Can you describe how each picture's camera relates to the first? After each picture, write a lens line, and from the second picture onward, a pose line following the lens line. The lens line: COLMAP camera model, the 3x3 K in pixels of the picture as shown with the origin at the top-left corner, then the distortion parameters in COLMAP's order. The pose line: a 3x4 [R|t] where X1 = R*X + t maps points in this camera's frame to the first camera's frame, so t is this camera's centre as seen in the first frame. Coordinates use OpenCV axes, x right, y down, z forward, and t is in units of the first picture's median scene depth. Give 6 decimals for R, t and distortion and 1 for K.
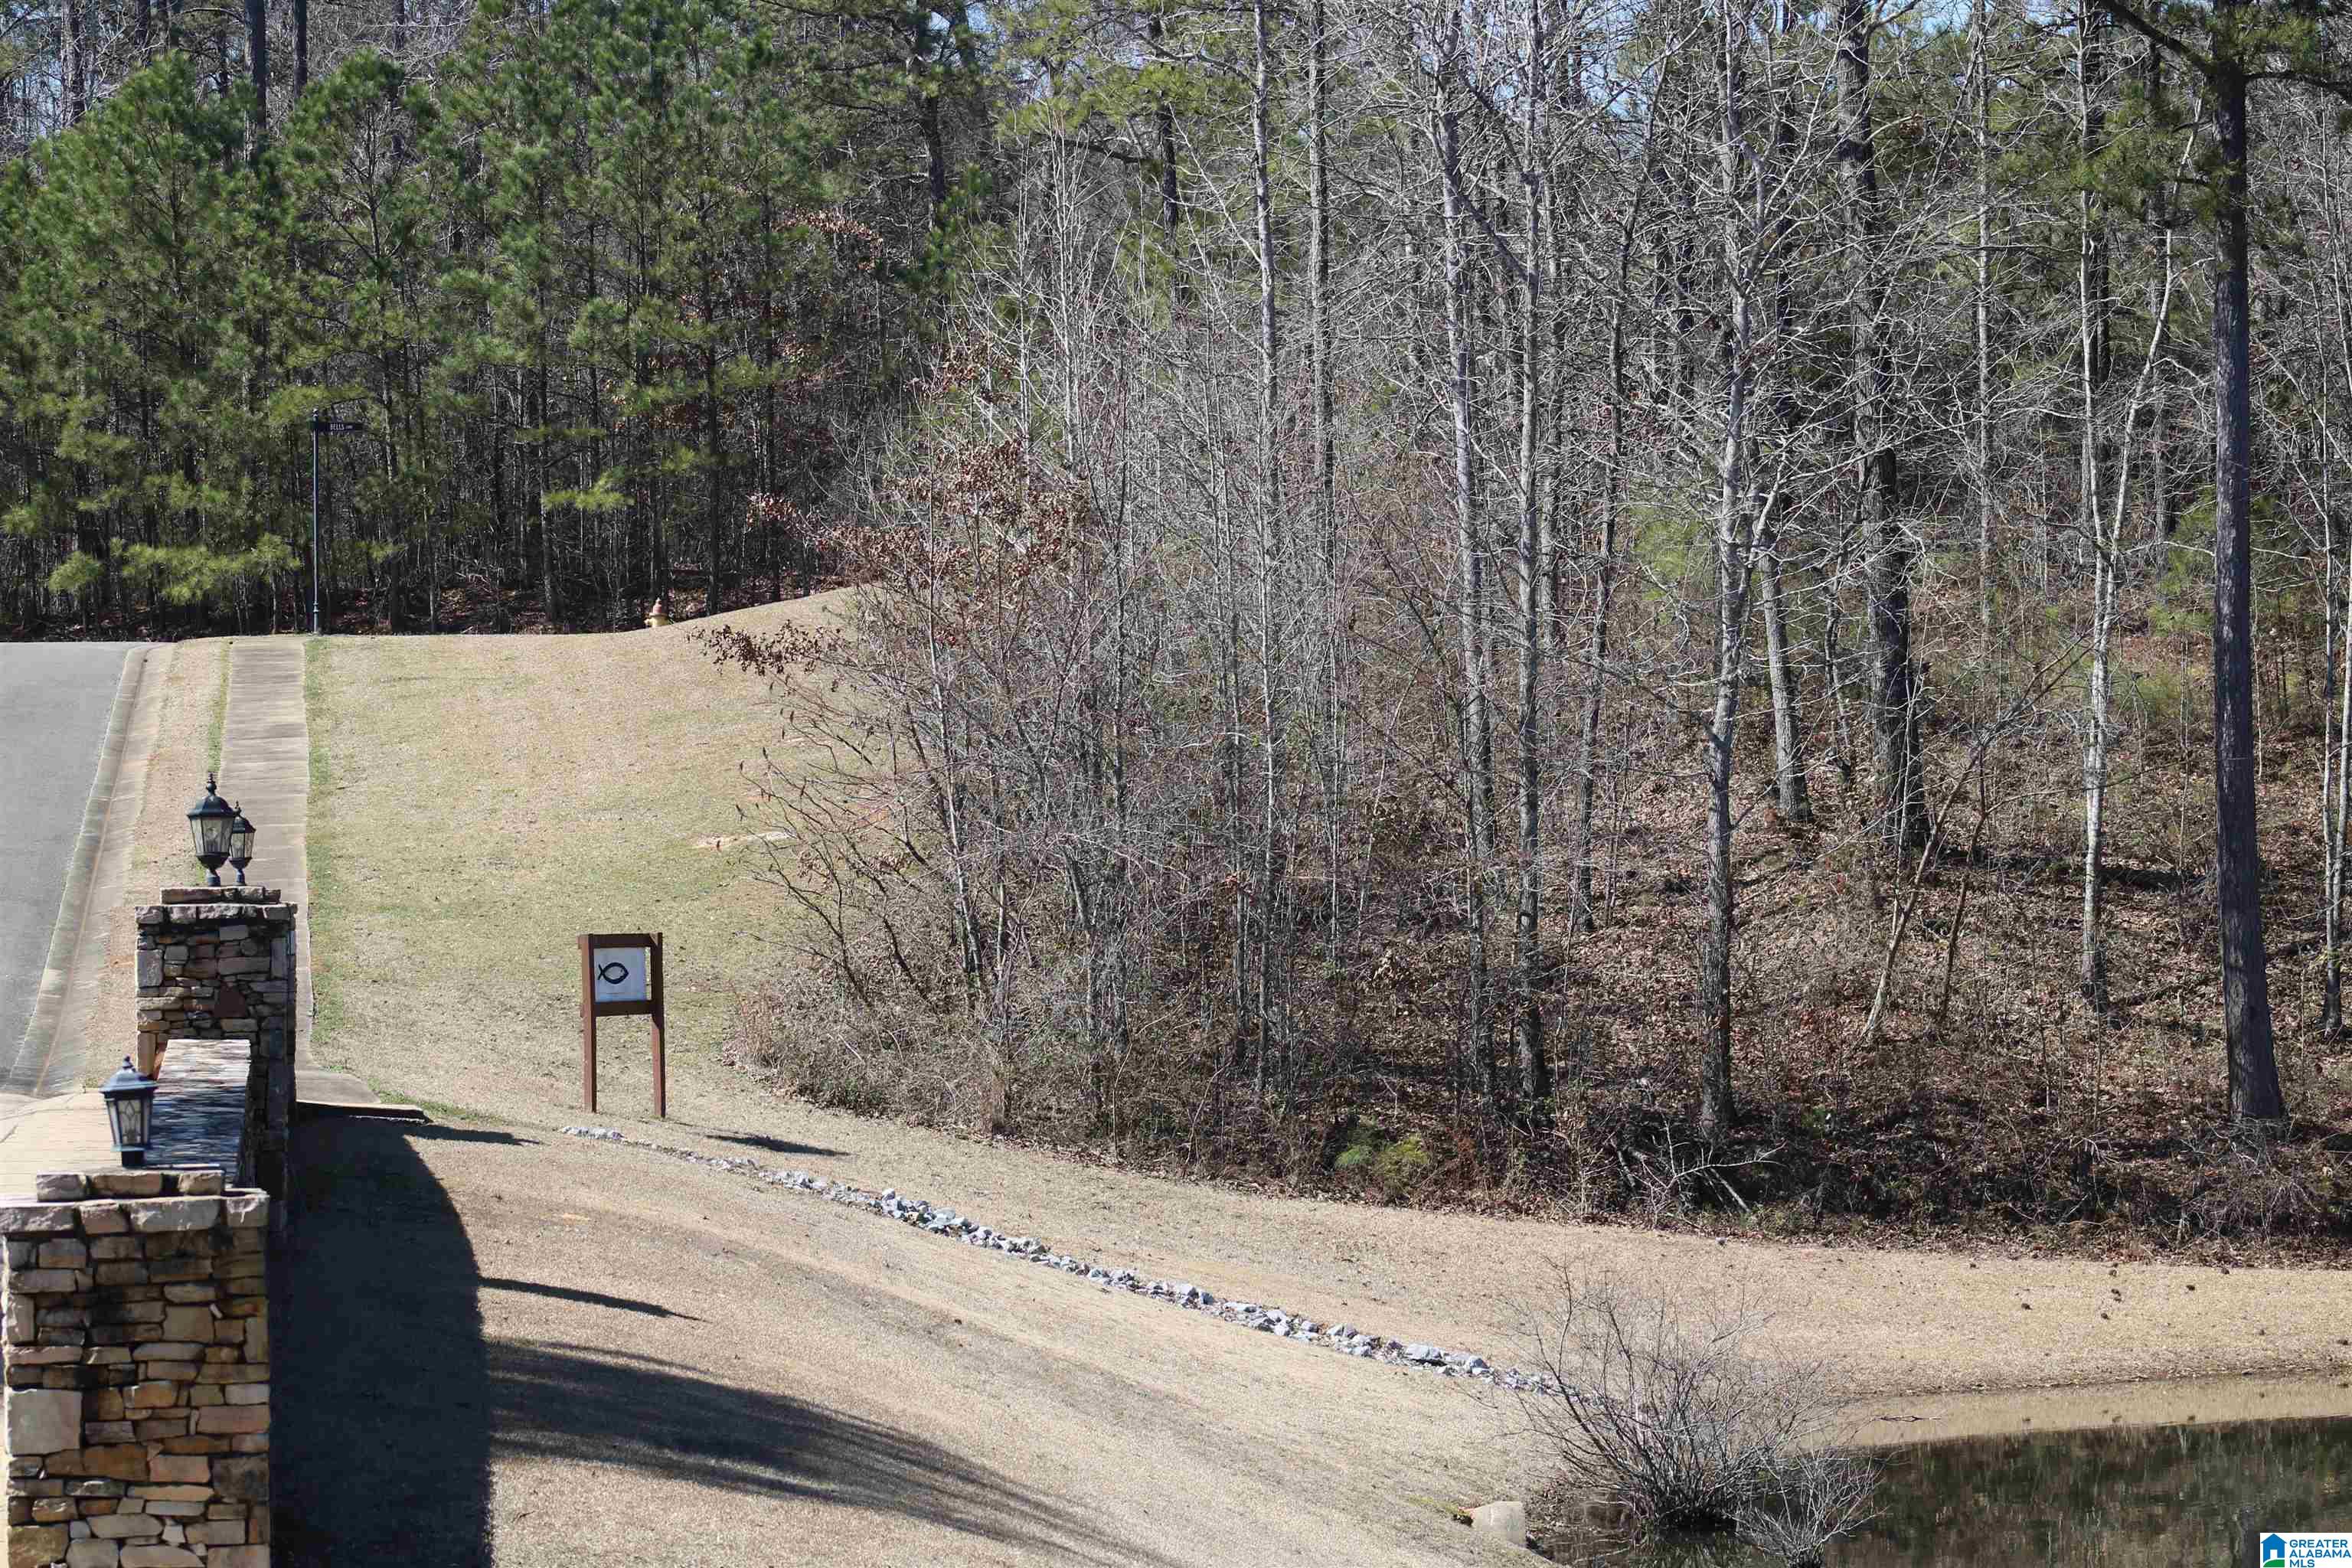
lens RADIAL K [[8362.0, 0, 1176.0], [0, 8362.0, 784.0], [0, 0, 1]] dist [-0.070889, -0.956887]
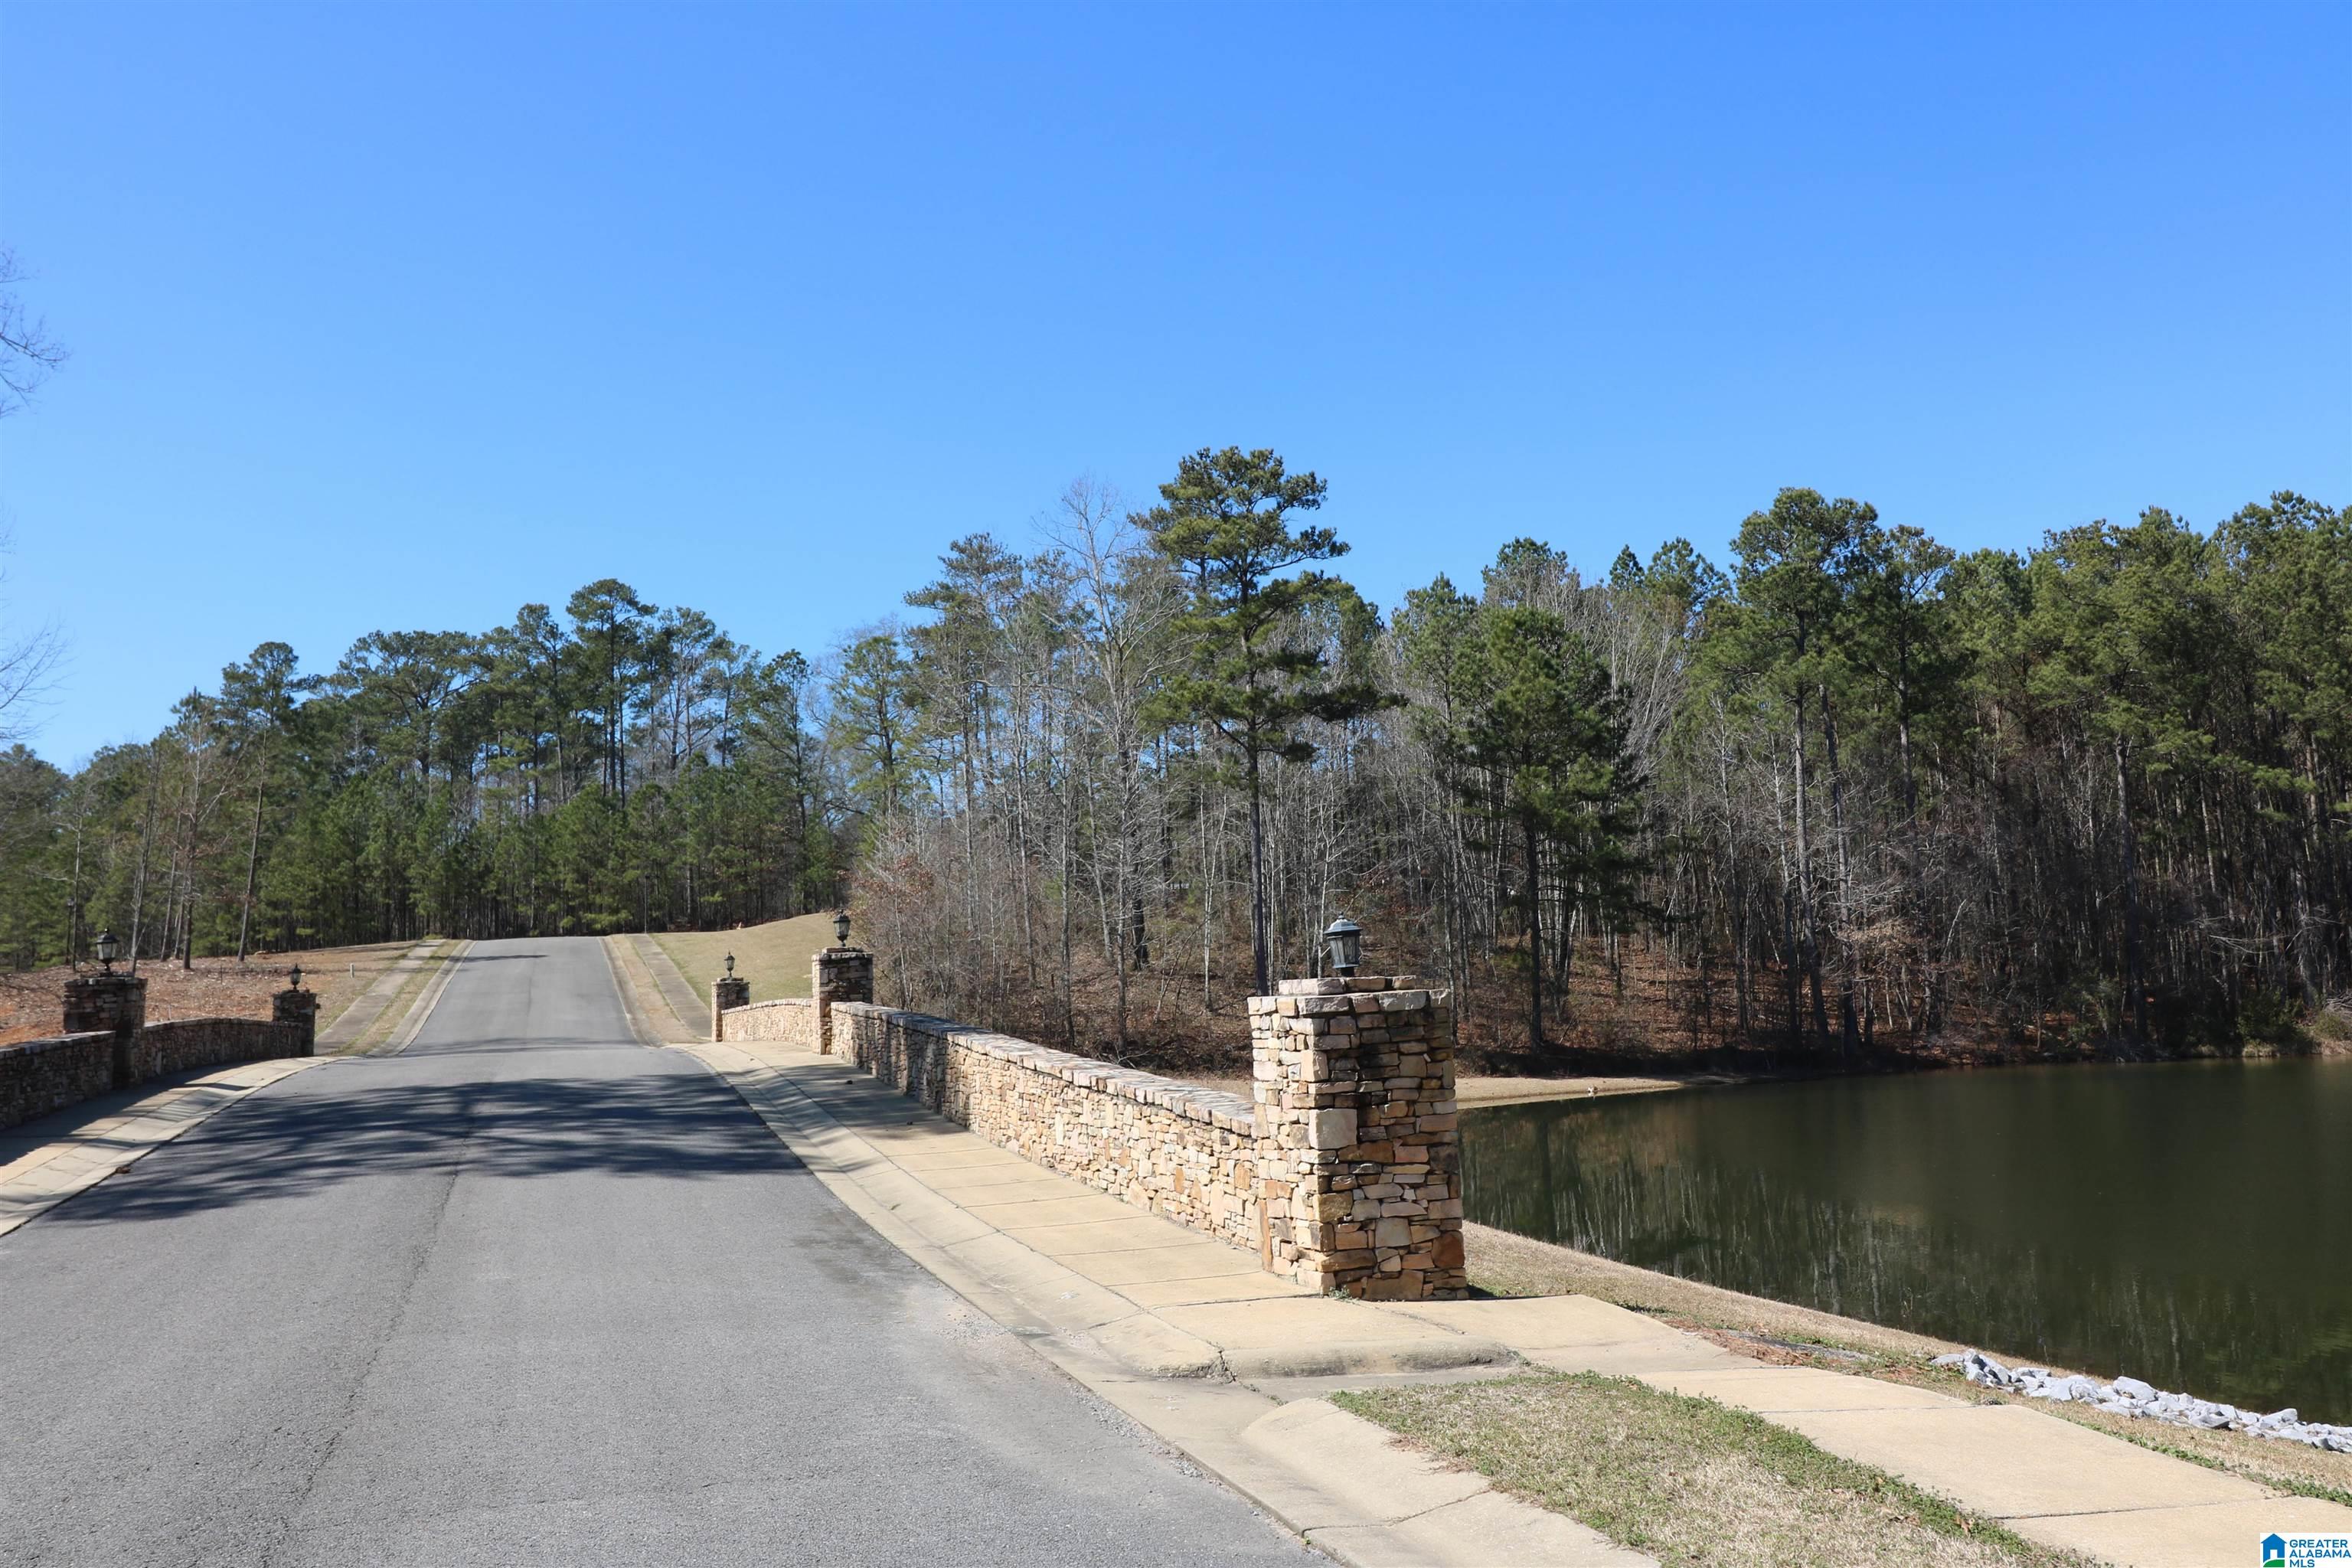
lens RADIAL K [[1893.1, 0, 1175.1], [0, 1893.1, 757.5], [0, 0, 1]] dist [0.013641, -0.001268]
pose [[0.977738, 0.002043, 0.209820, -0.080357], [0.023367, 0.992673, -0.118552, 0.015449], [-0.208525, 0.120816, 0.970526, 0.207338]]
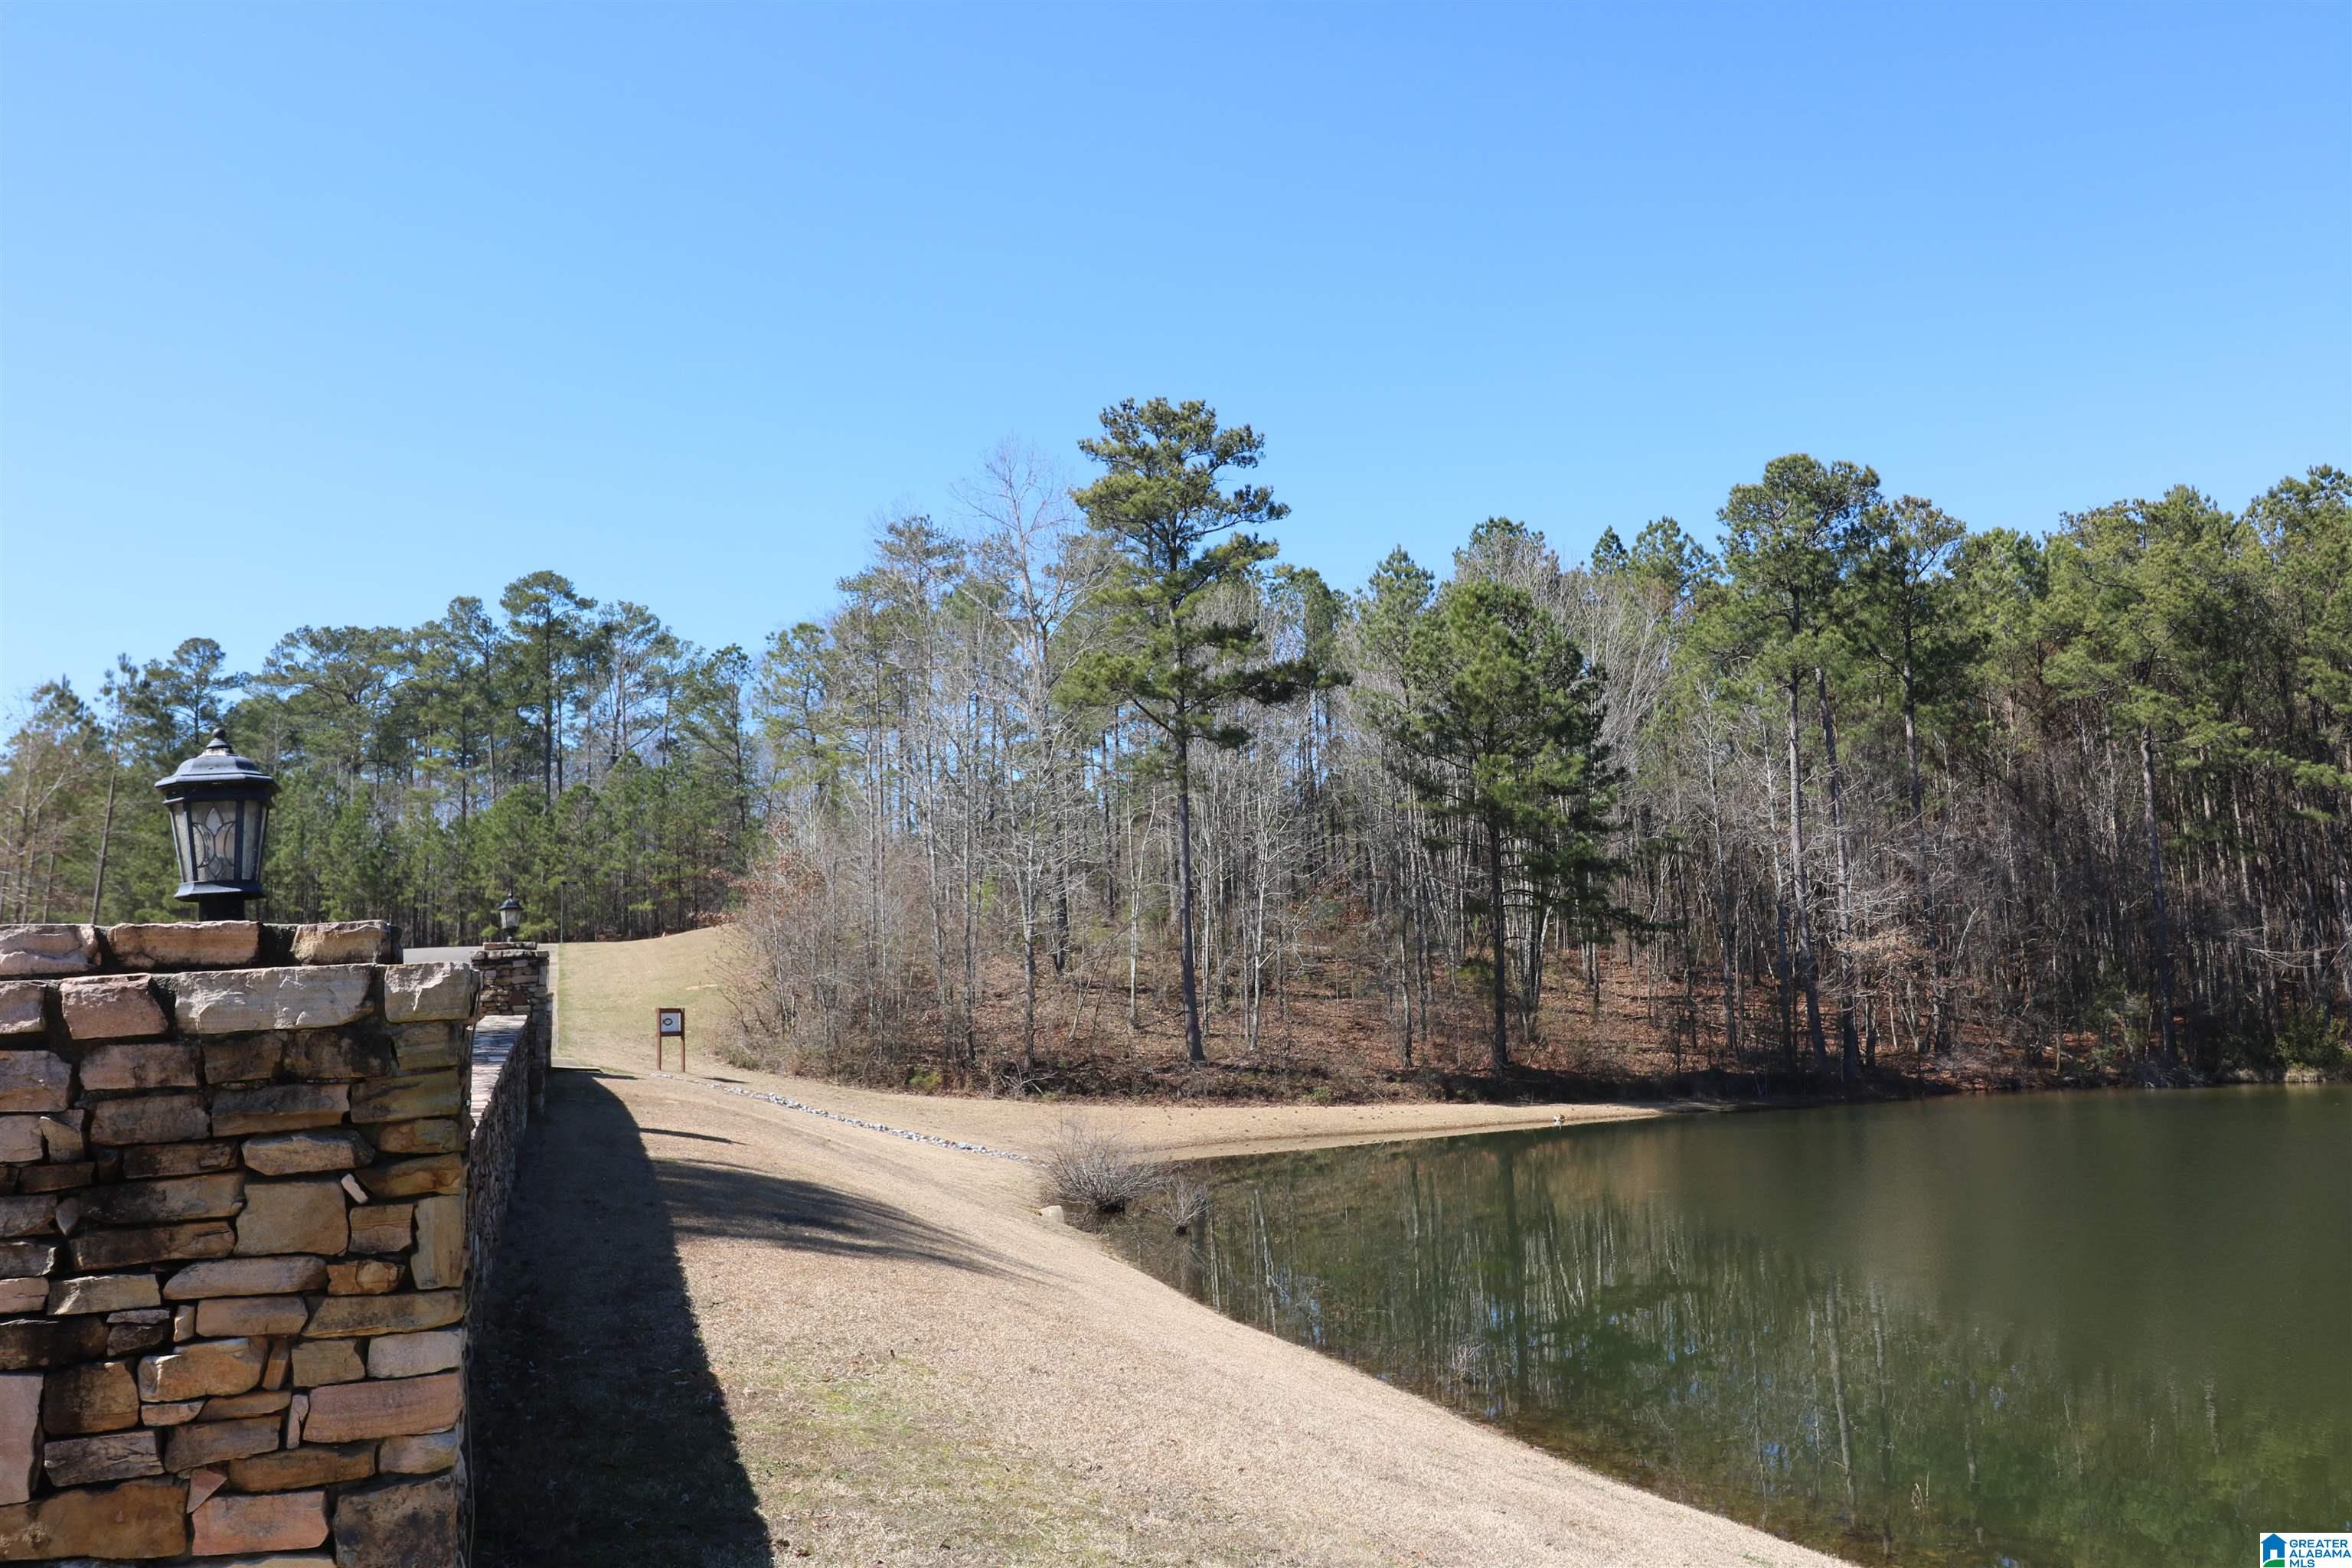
lens RADIAL K [[1893.1, 0, 1175.1], [0, 1893.1, 757.5], [0, 0, 1]] dist [0.013641, -0.001268]
pose [[0.978124, 0.006577, 0.207919, -0.029654], [0.020370, 0.991668, -0.127200, 0.017331], [-0.207023, 0.128653, 0.969840, 0.286804]]
